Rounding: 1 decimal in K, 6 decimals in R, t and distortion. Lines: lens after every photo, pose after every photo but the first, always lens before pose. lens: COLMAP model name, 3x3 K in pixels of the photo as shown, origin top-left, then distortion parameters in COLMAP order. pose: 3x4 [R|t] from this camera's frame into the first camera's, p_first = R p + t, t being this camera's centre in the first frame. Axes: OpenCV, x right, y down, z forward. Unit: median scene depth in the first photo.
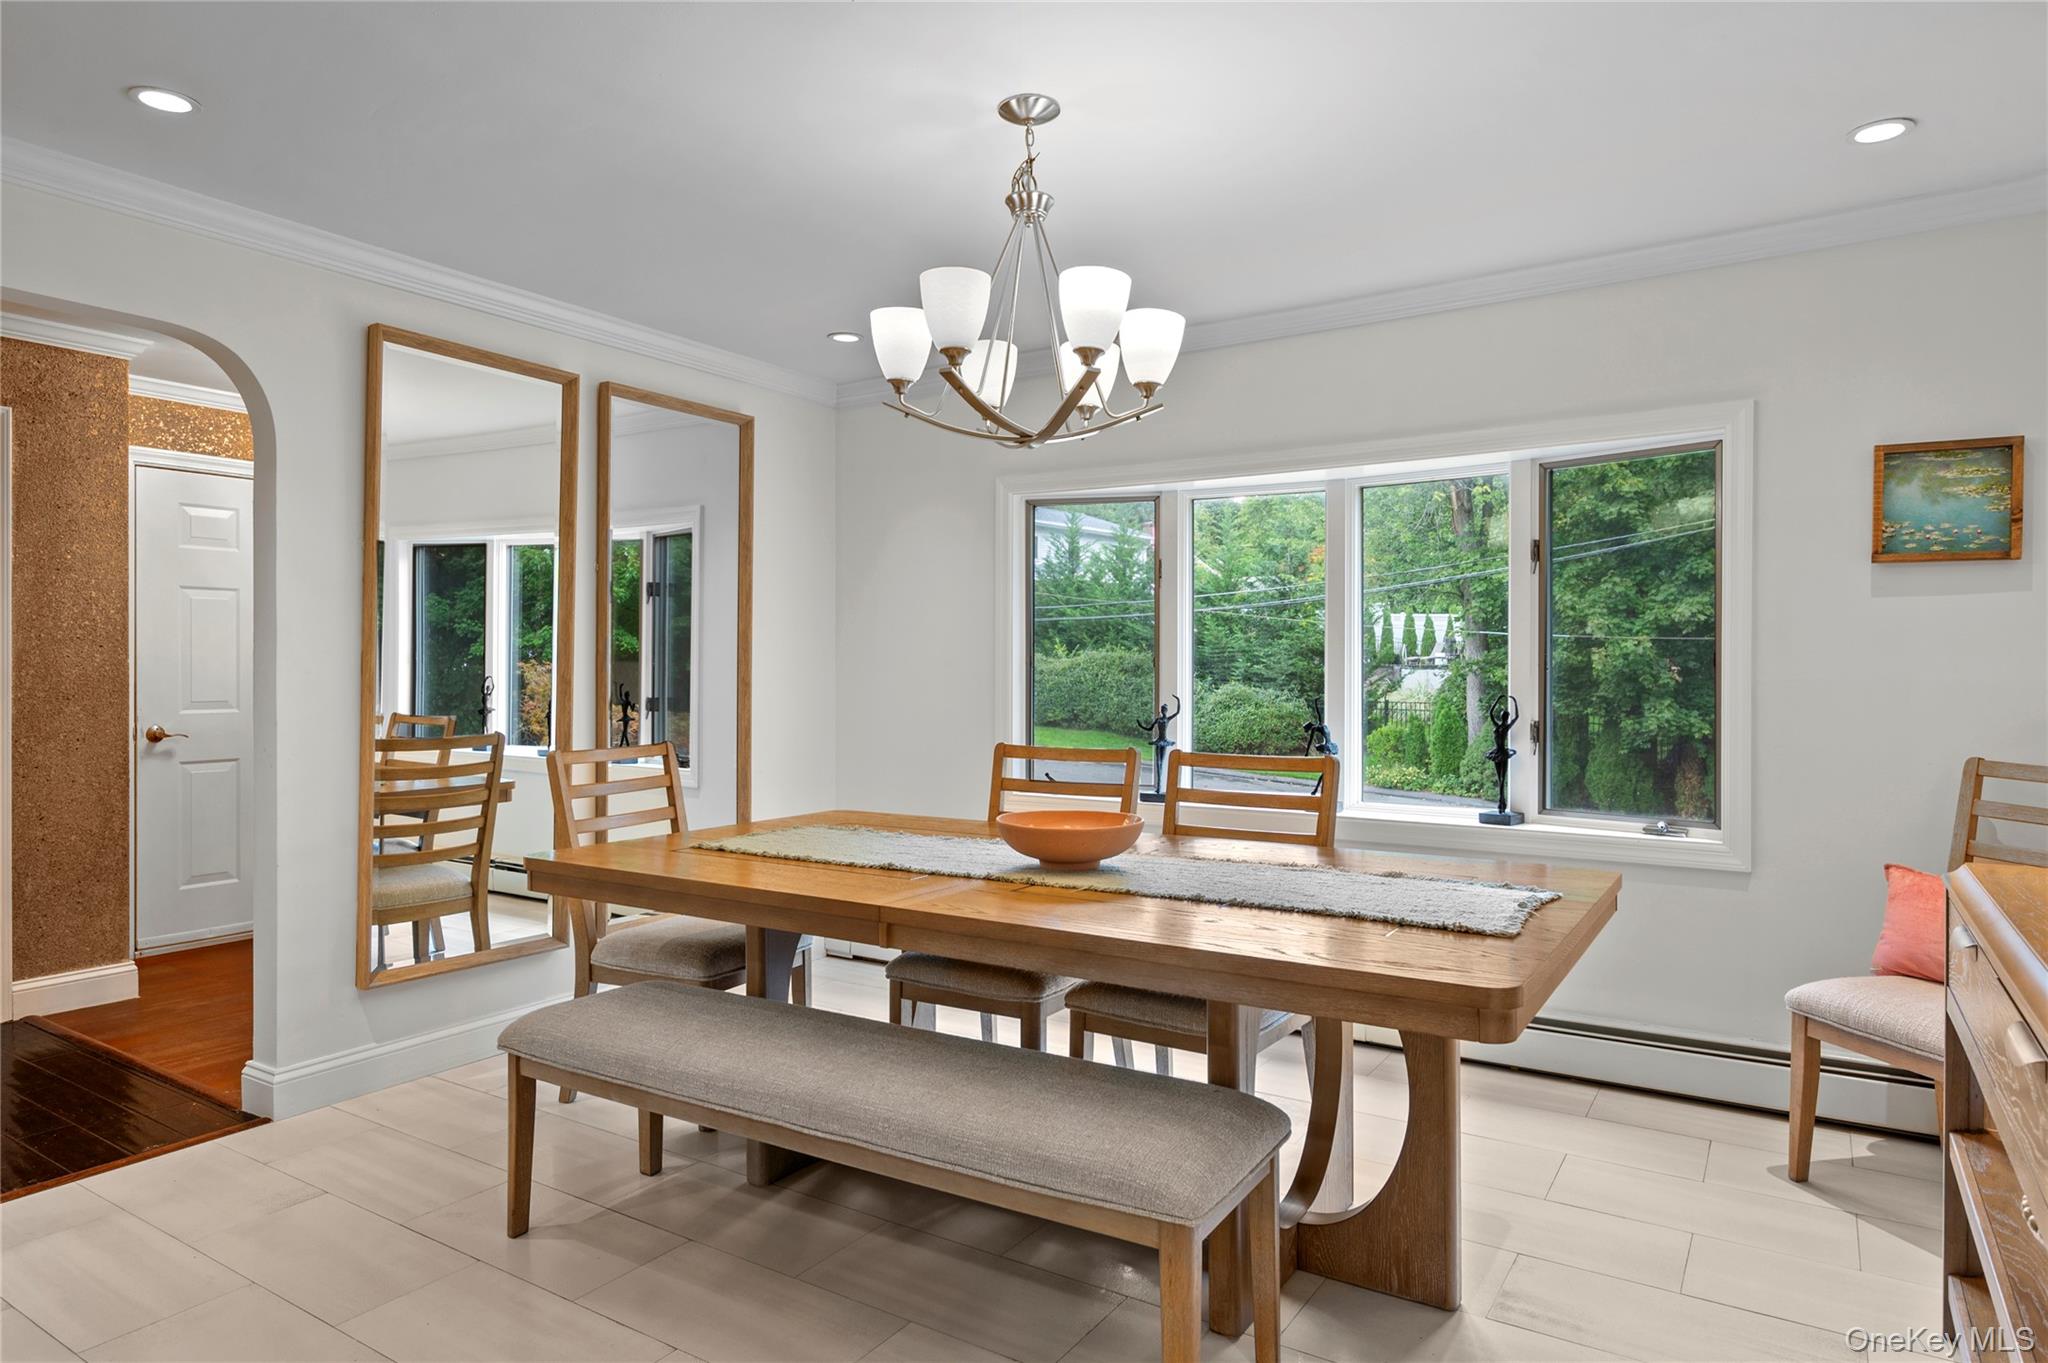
lens RADIAL K [[1229.5, 0, 1018.9], [0, 1229.5, 668.3], [0, 0, 1]] dist [0.005828, -0.000008]
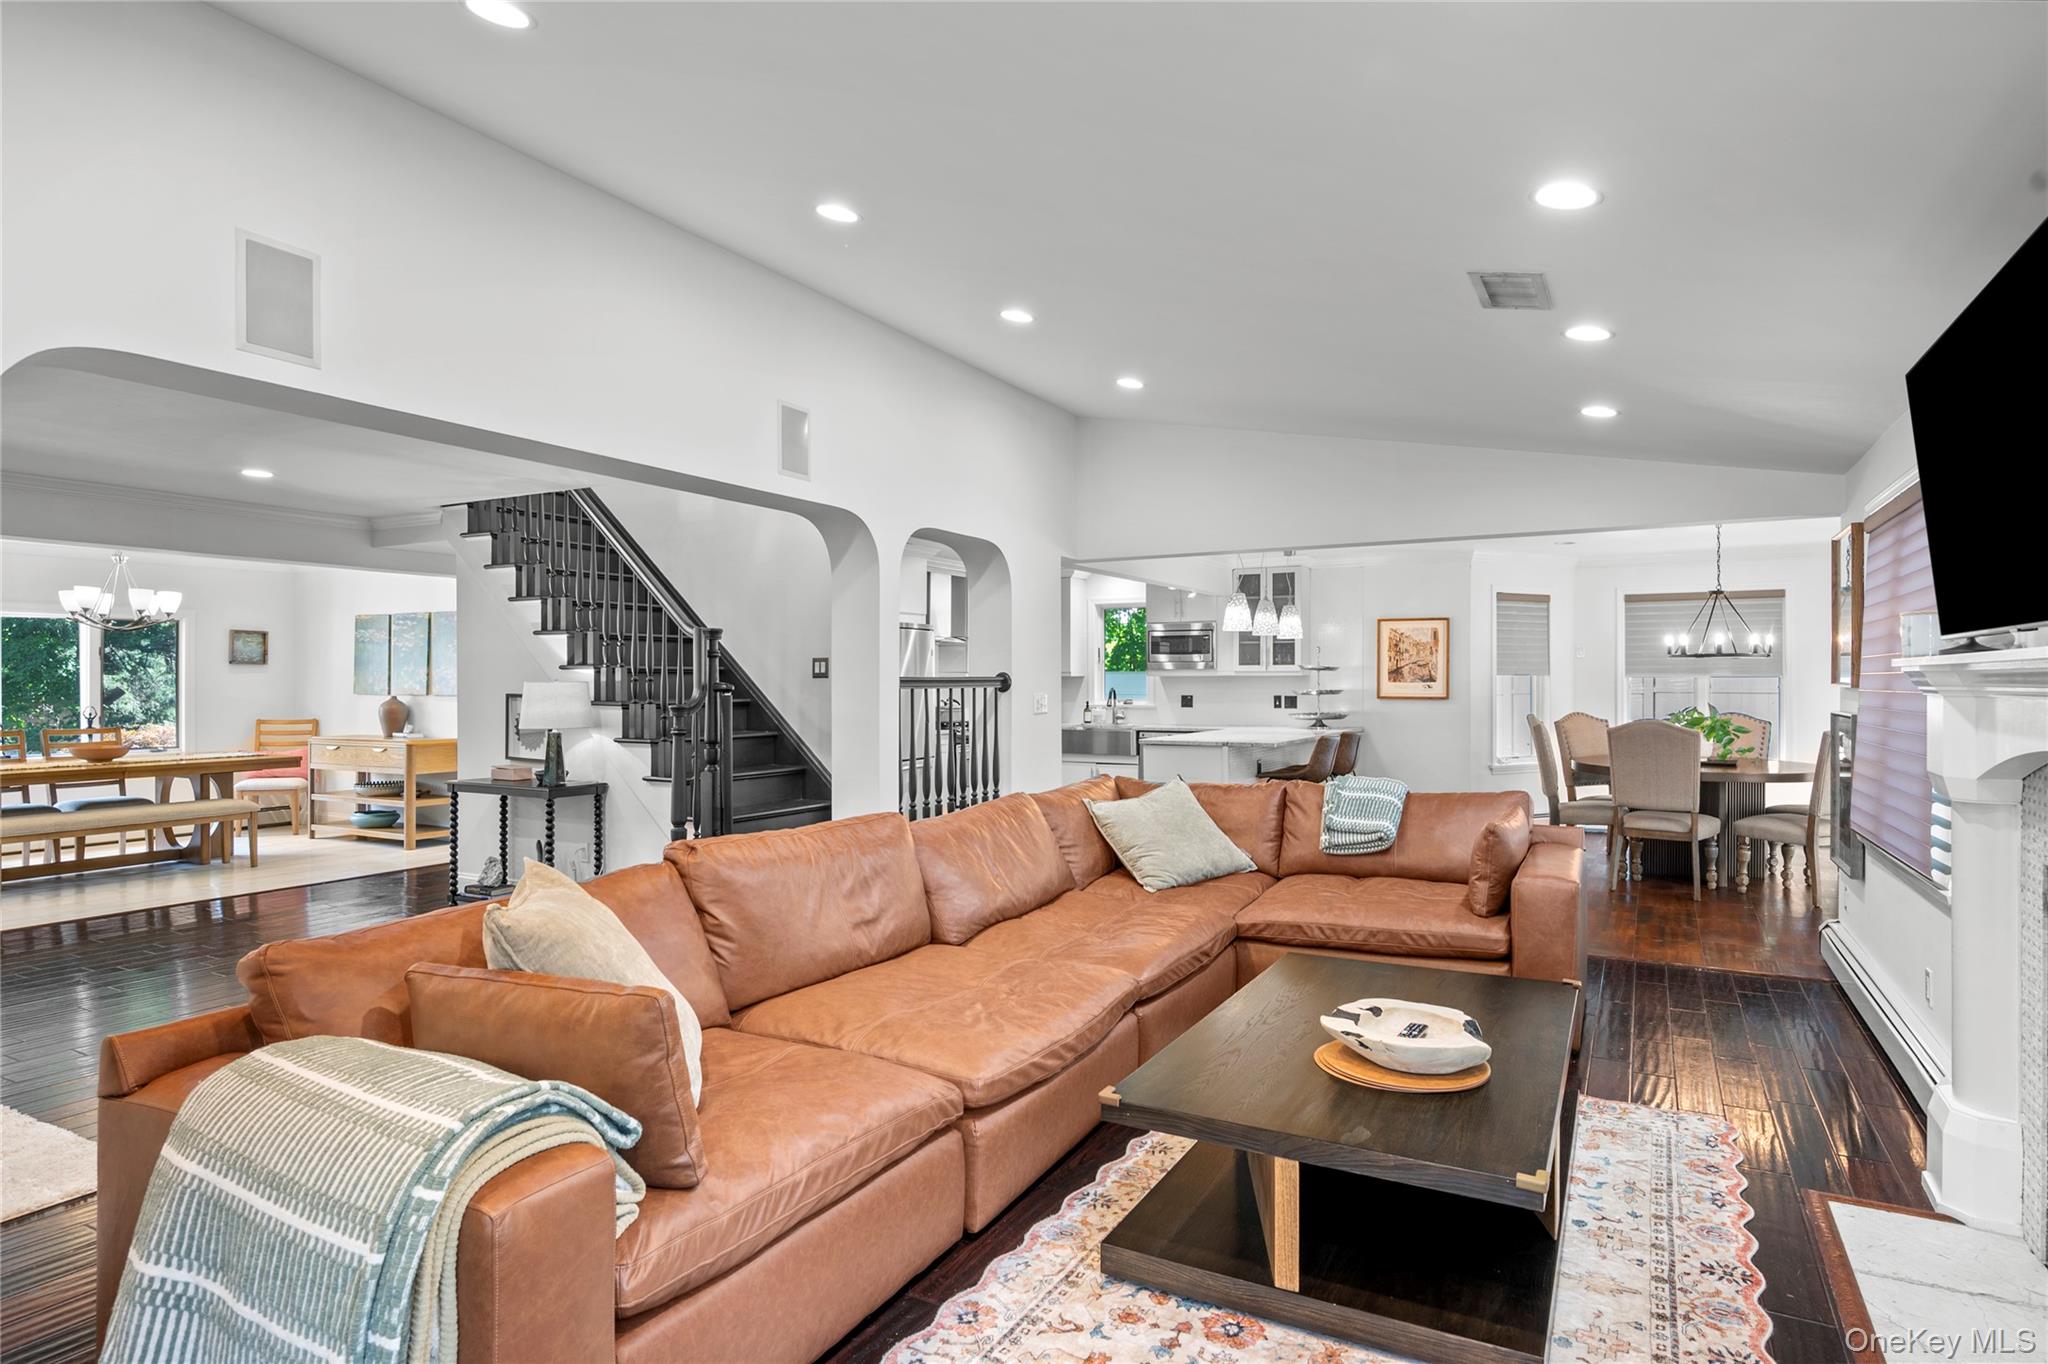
lens RADIAL K [[1127.3, 0, 1033.6], [0, 1127.3, 677.0], [0, 0, 1]] dist [-0.001282, -0.000214]
pose [[-0.077359, 0.000238, 0.997003, -2.750923], [0.002739, 0.999996, -0.000026, -0.045319], [-0.997000, 0.002729, -0.077359, -1.035418]]
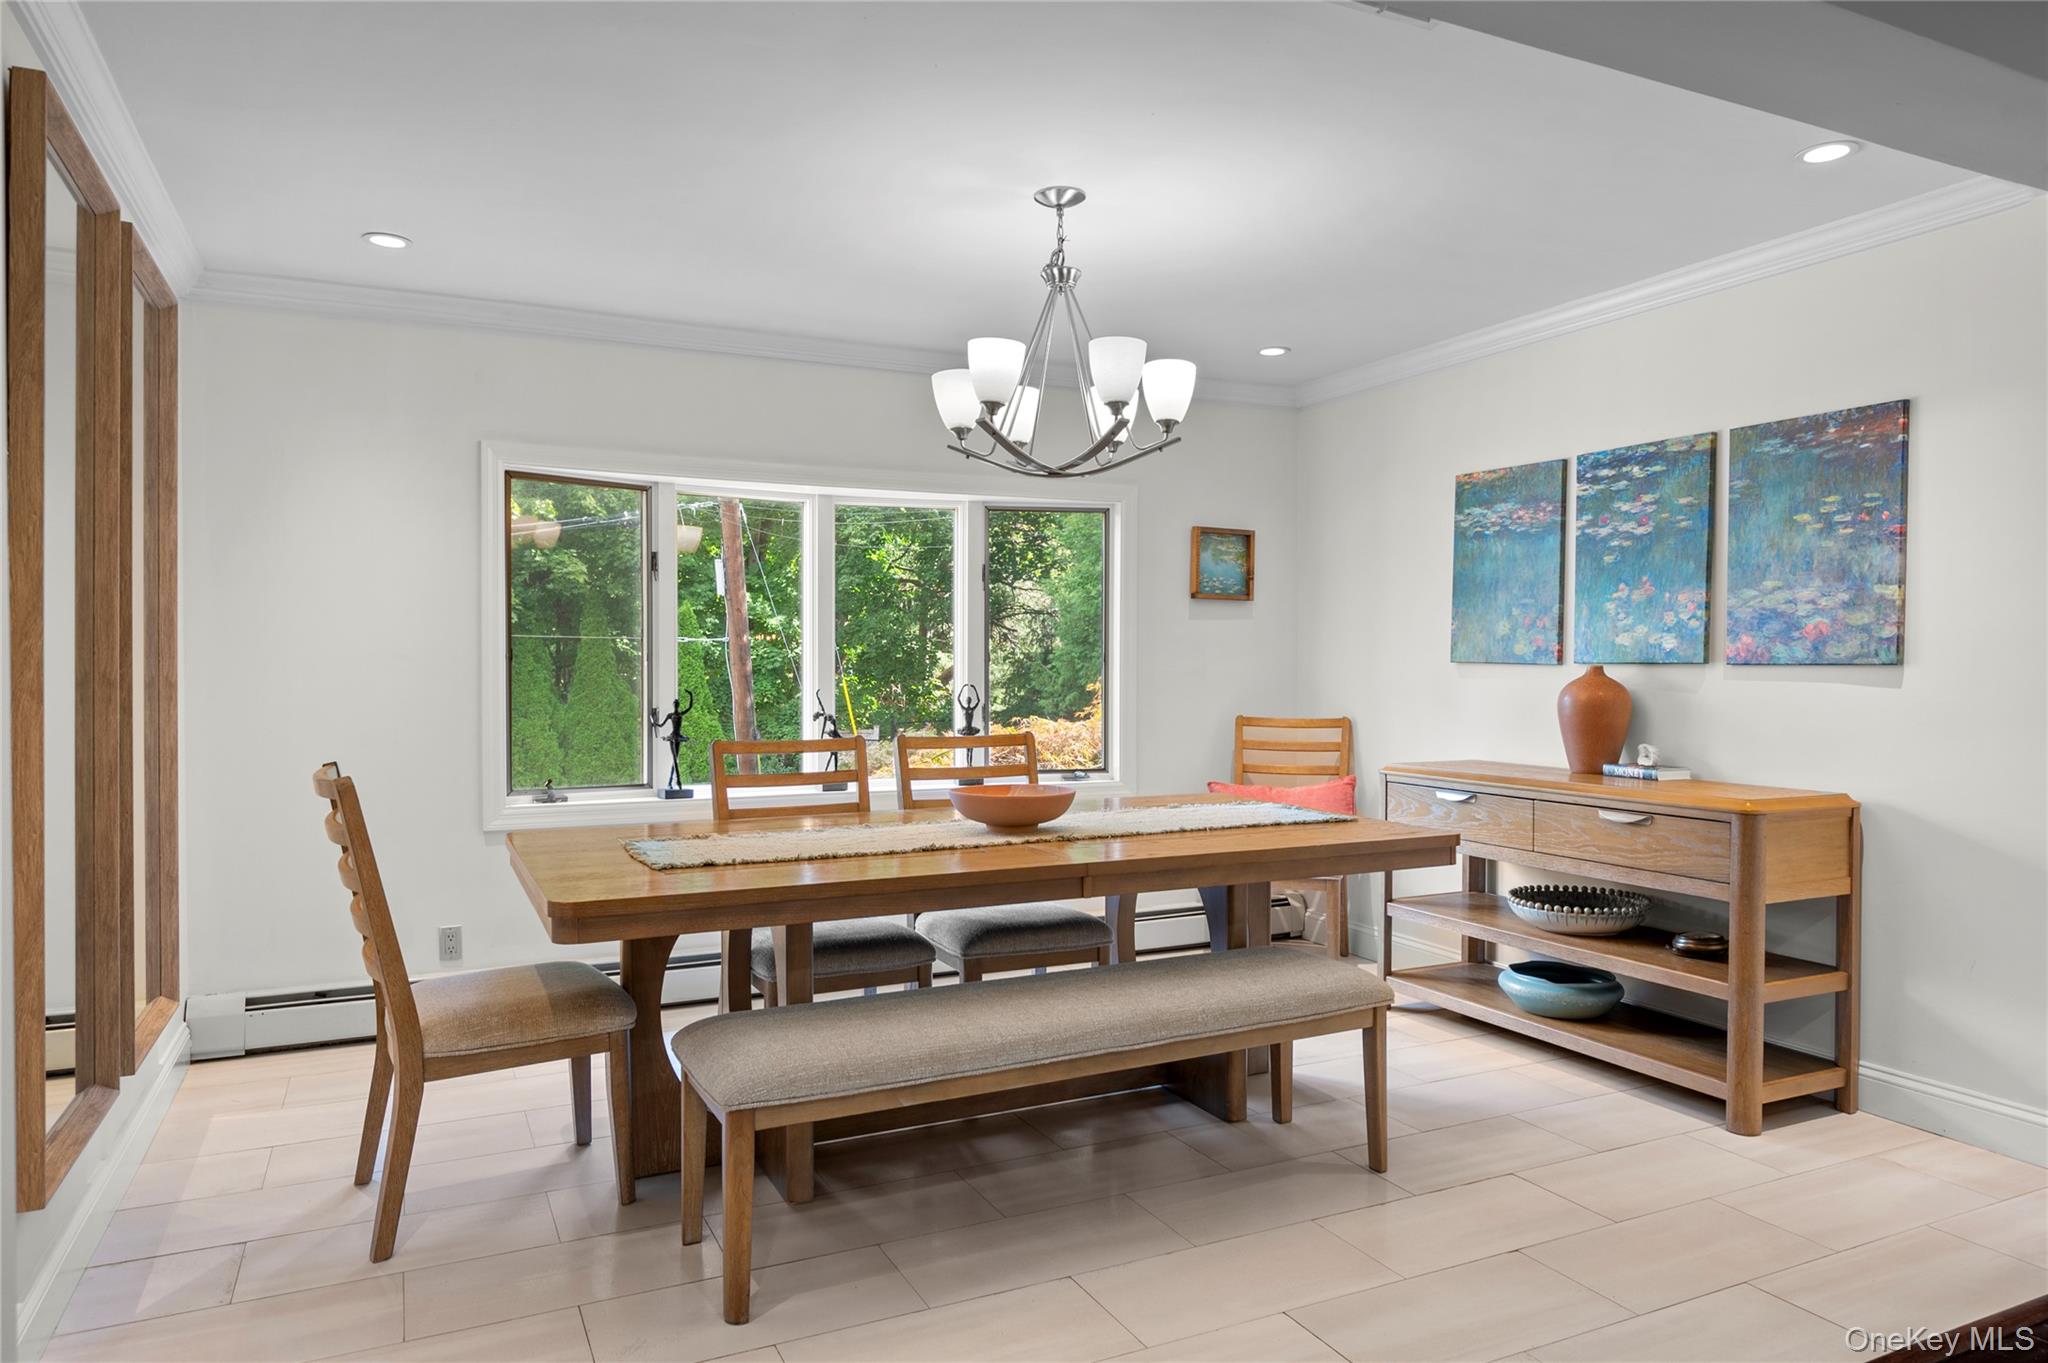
lens RADIAL K [[1300.4, 0, 1017.9], [0, 1300.4, 688.7], [0, 0, 1]] dist [-0.005538, -0.000903]
pose [[0.519653, -0.015102, 0.854244, -0.951262], [0.000441, 0.999848, 0.017408, 0.003742], [-0.854378, -0.008669, 0.519580, 0.325750]]
